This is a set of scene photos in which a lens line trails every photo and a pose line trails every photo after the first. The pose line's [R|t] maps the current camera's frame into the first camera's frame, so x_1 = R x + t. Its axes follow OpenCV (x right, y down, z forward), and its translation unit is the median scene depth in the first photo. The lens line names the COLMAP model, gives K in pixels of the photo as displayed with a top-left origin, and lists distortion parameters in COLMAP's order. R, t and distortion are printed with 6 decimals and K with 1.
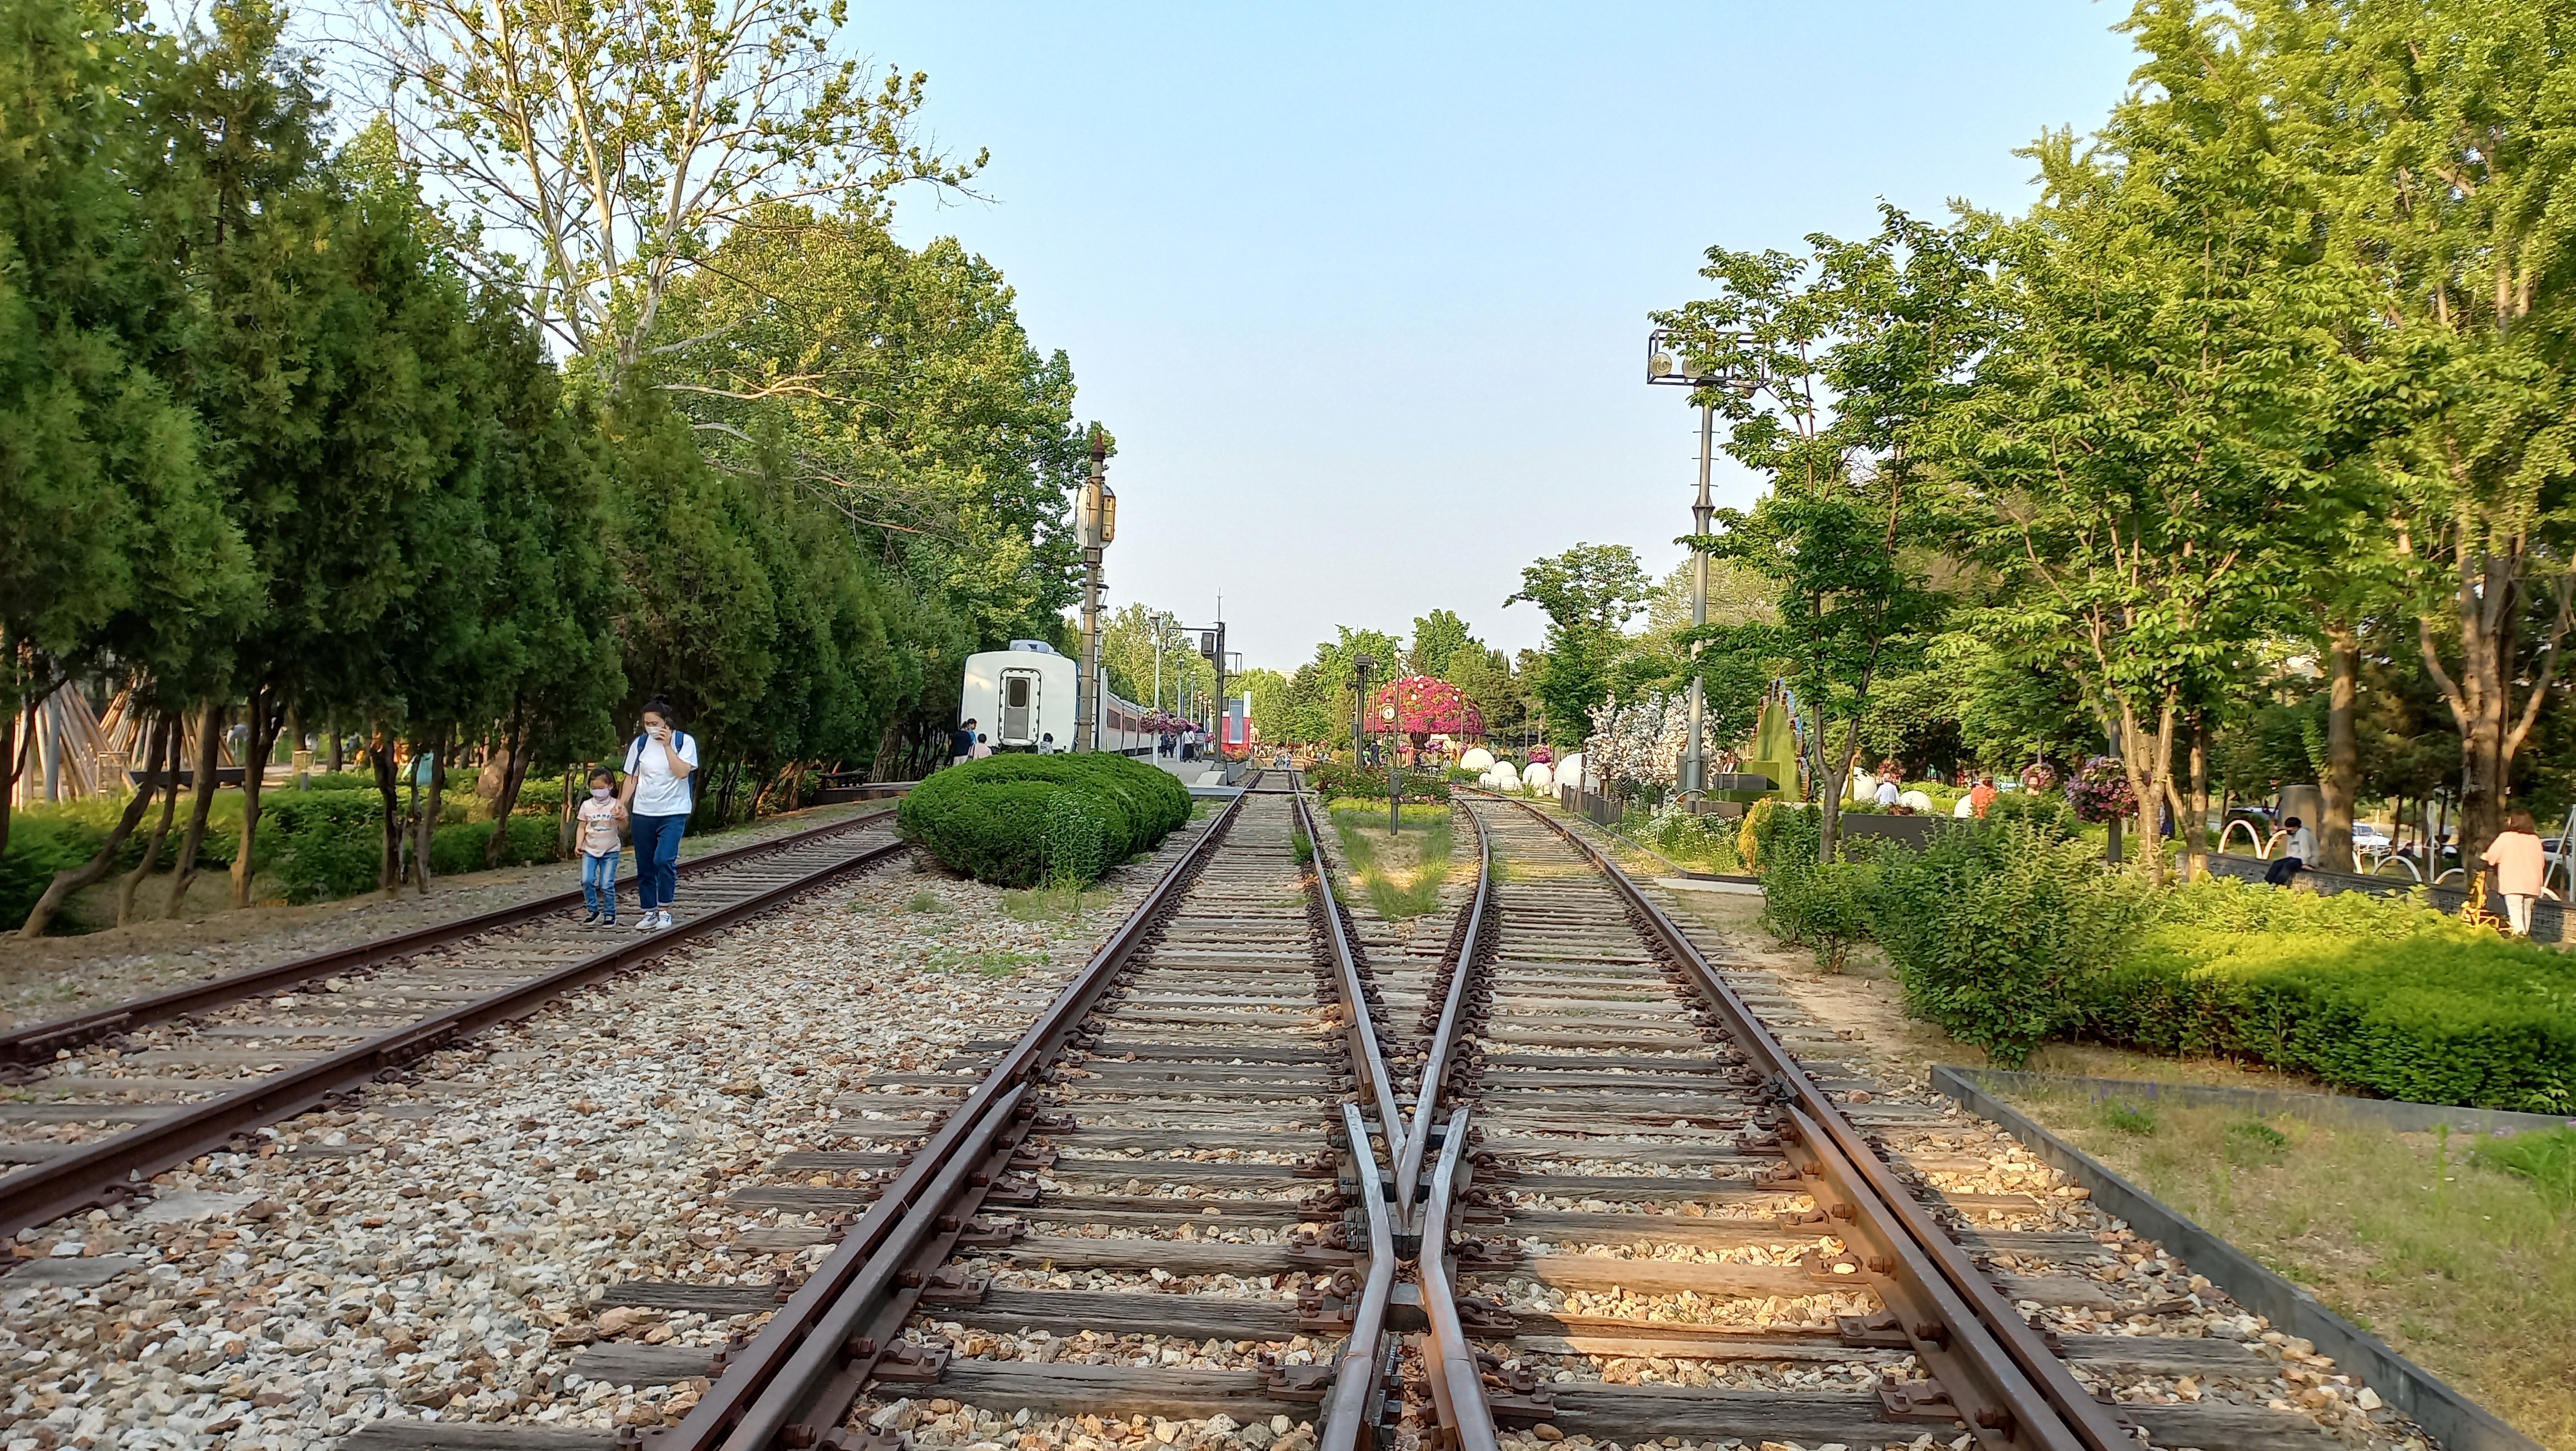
lens RADIAL K [[1995.2, 0, 1288.0], [0, 1995.2, 725.5], [0, 0, 1]] dist [0.002189, -0.000361]
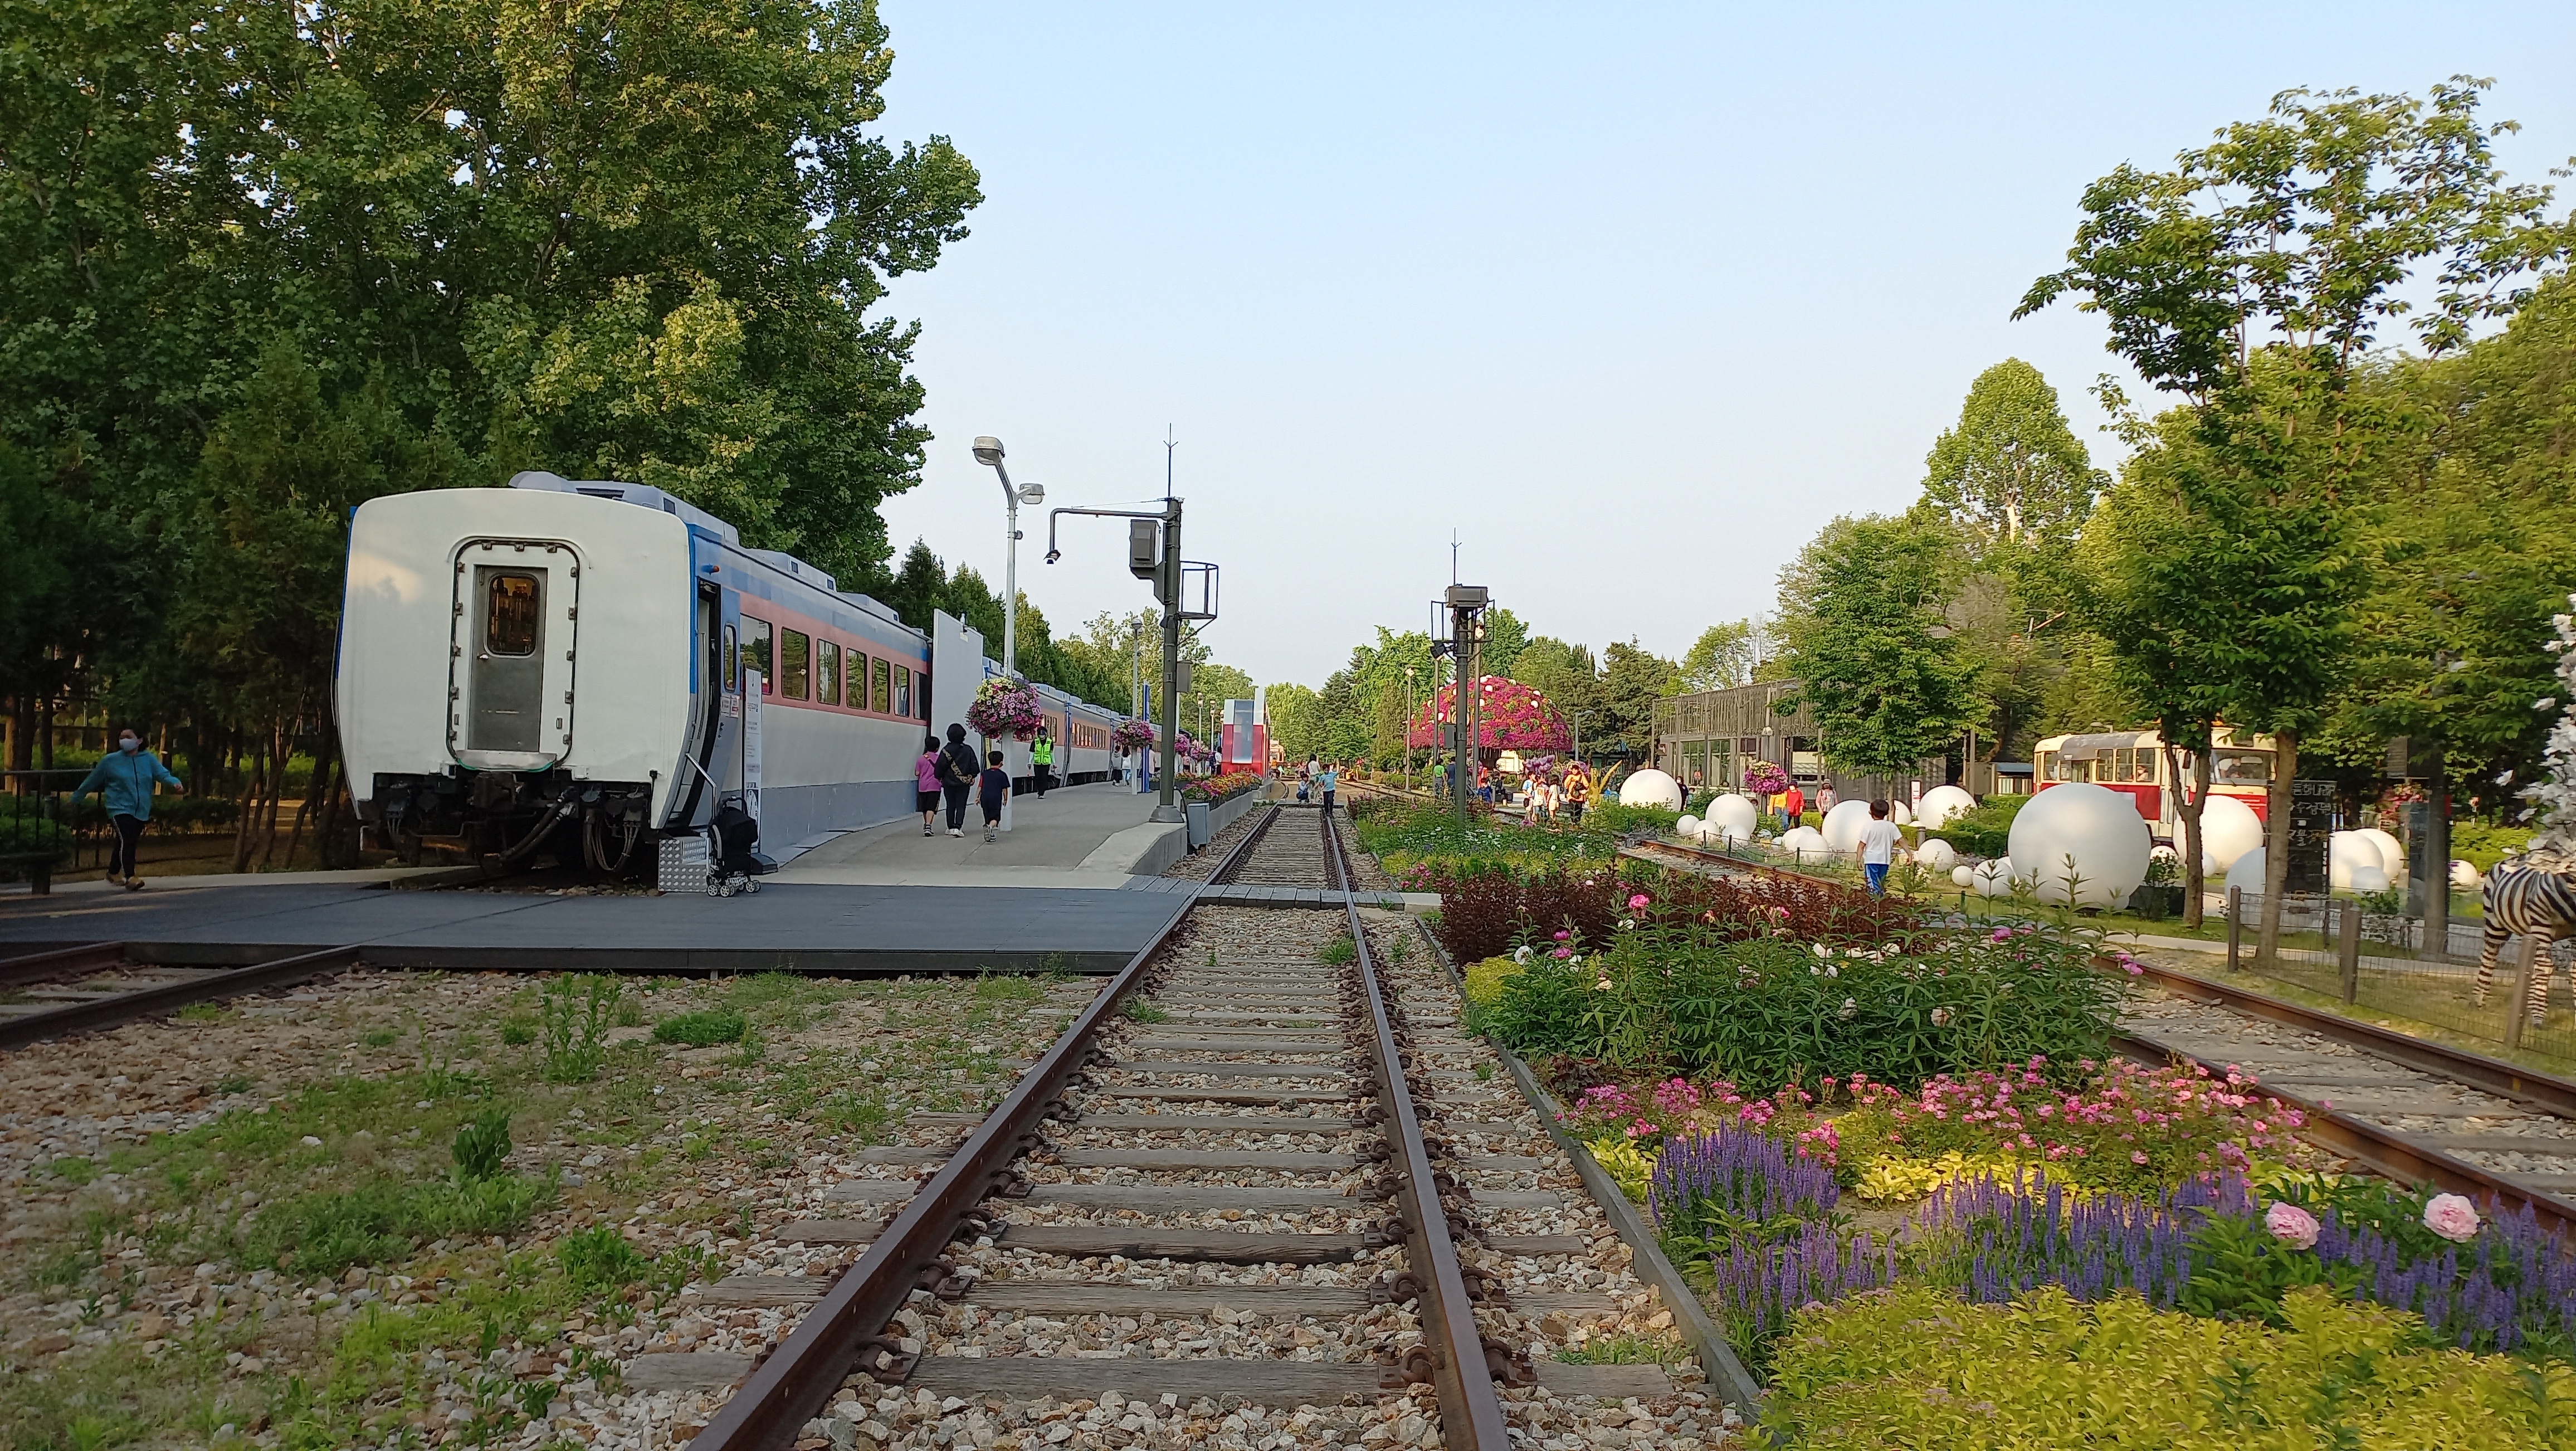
lens RADIAL K [[1842.9, 0, 1288.0], [0, 1842.9, 725.5], [0, 0, 1]] dist [0.013037, -0.001174]
pose [[0.999852, -0.005810, -0.016182, -0.000415], [0.005615, 0.999911, -0.012065, 0.005755], [0.016250, 0.011972, 0.999796, 0.573444]]
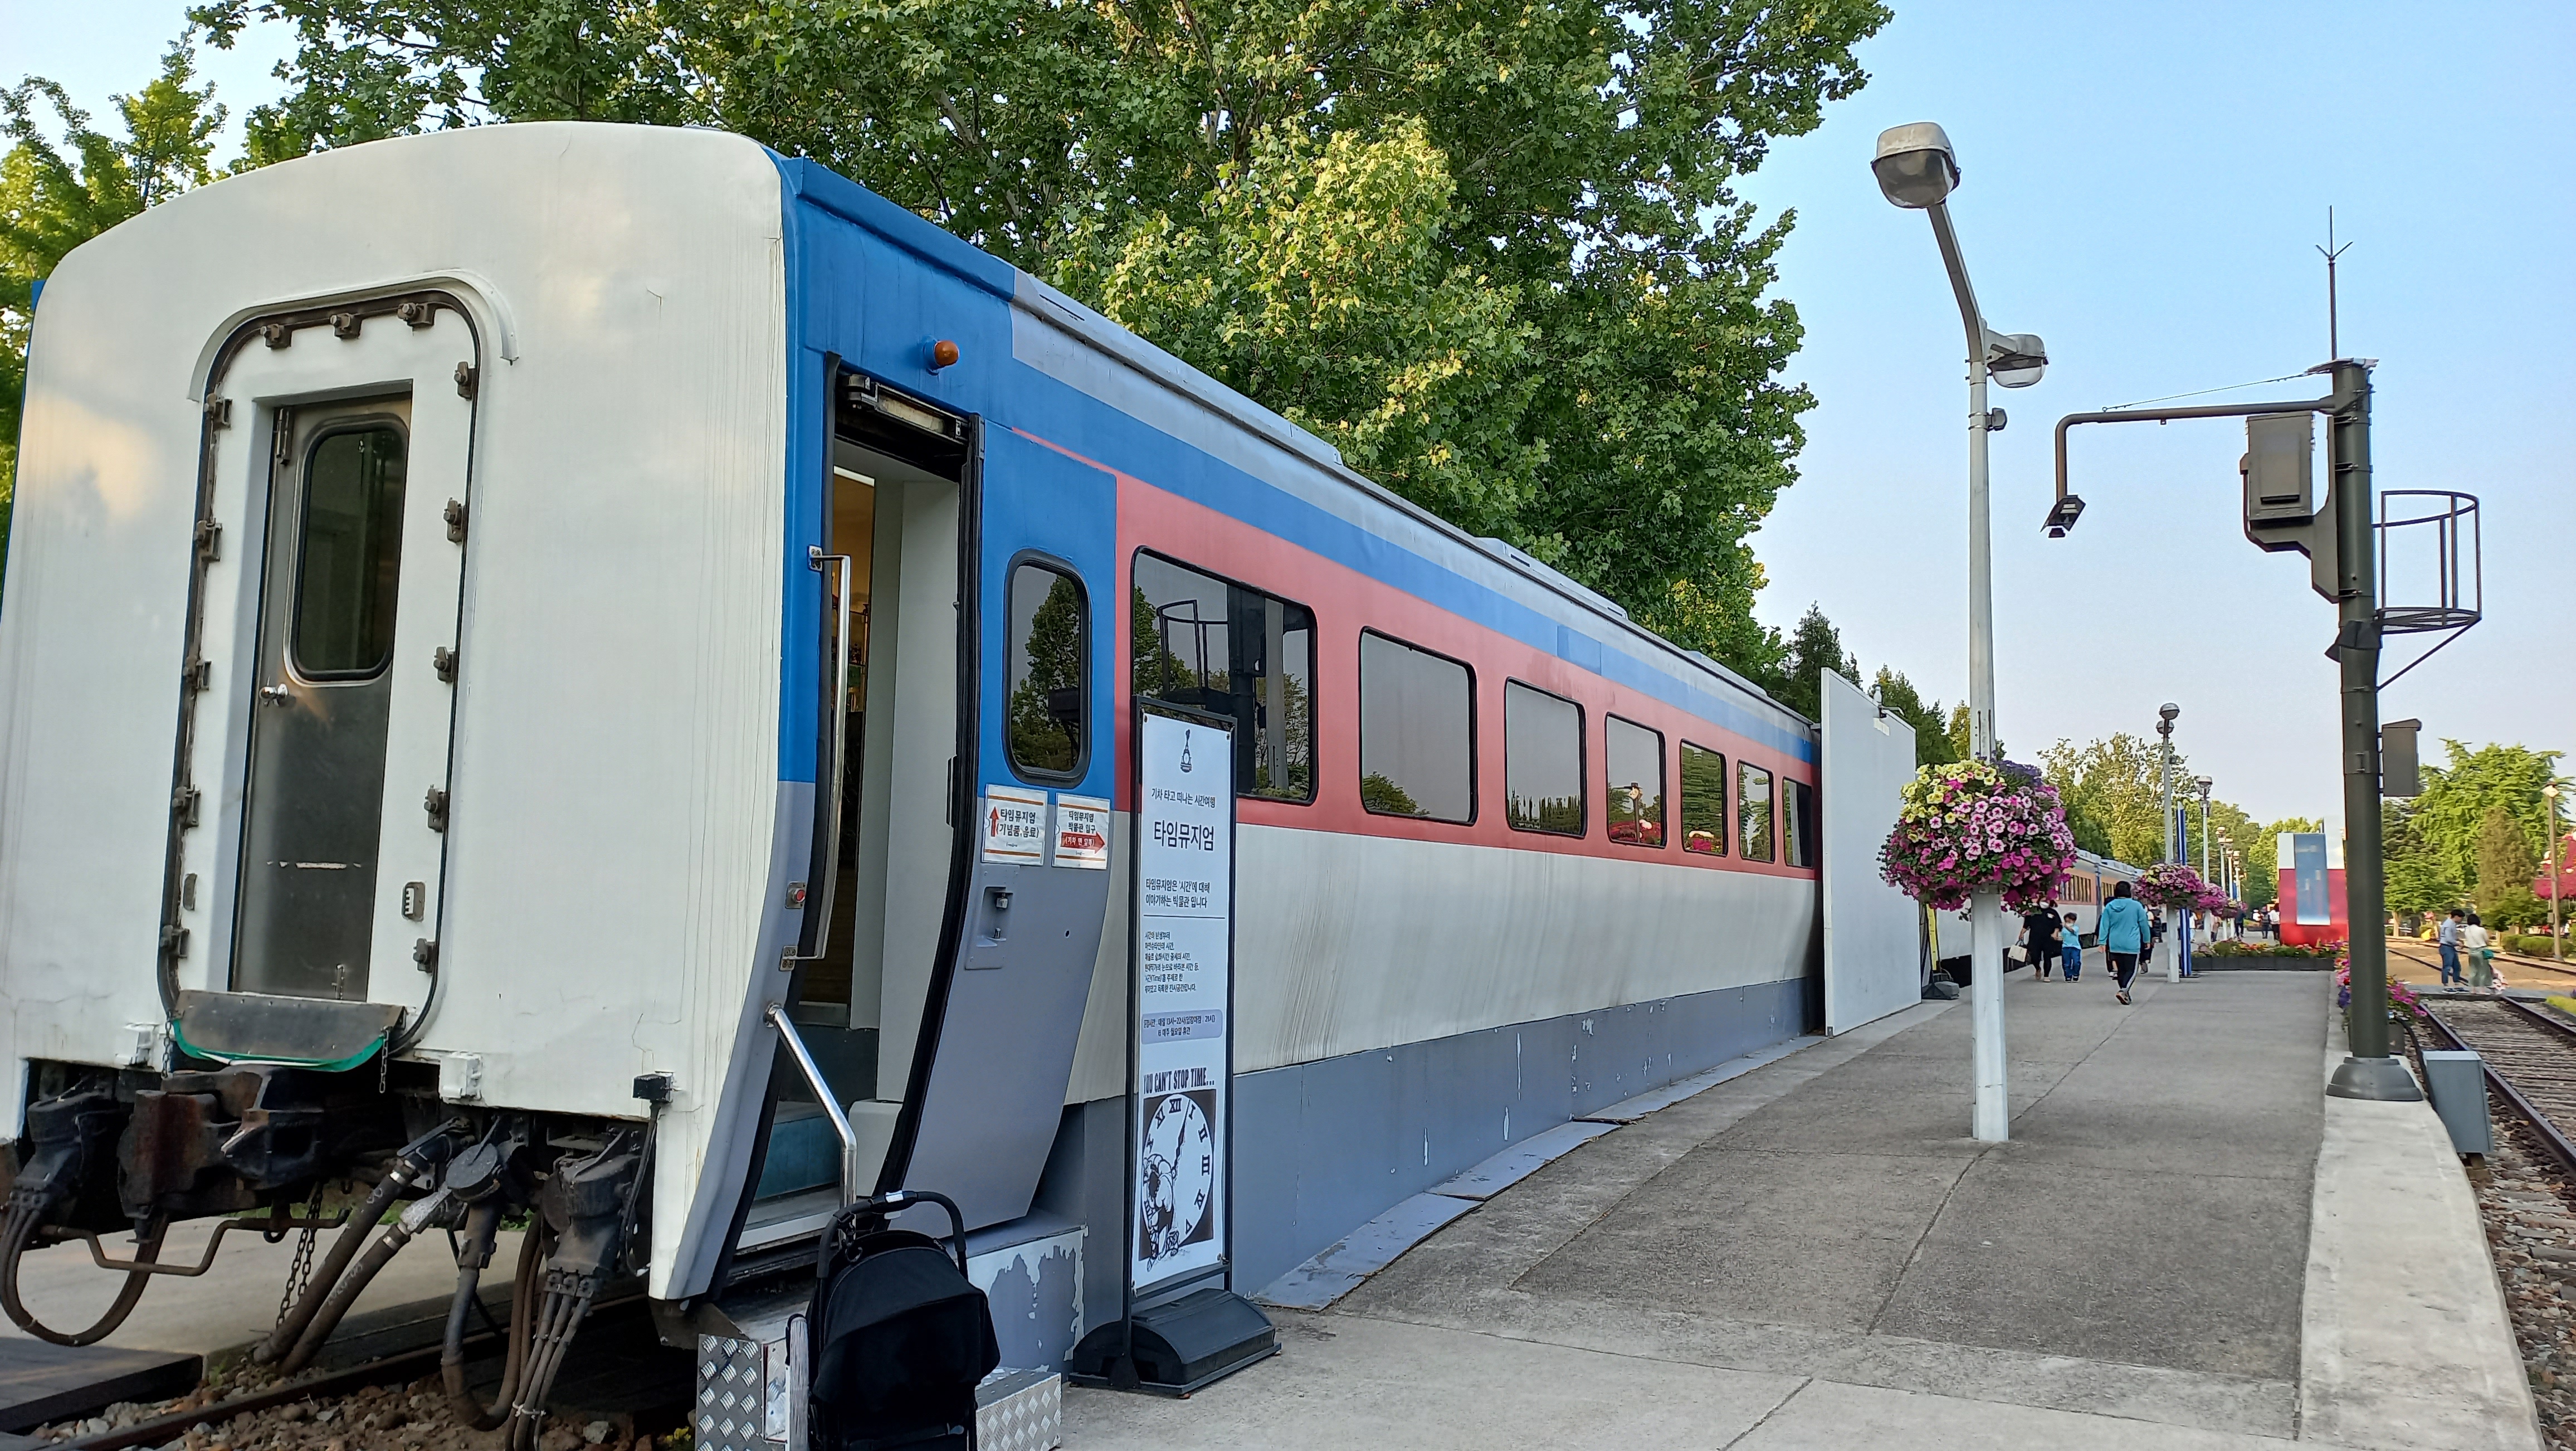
lens RADIAL K [[1842.9, 0, 1288.0], [0, 1842.9, 725.5], [0, 0, 1]] dist [0.013037, -0.001174]
pose [[0.872956, -0.063751, -0.483616, -0.038664], [0.017164, 0.994824, -0.100158, 0.002913], [0.487498, 0.079133, 0.869531, 0.778909]]
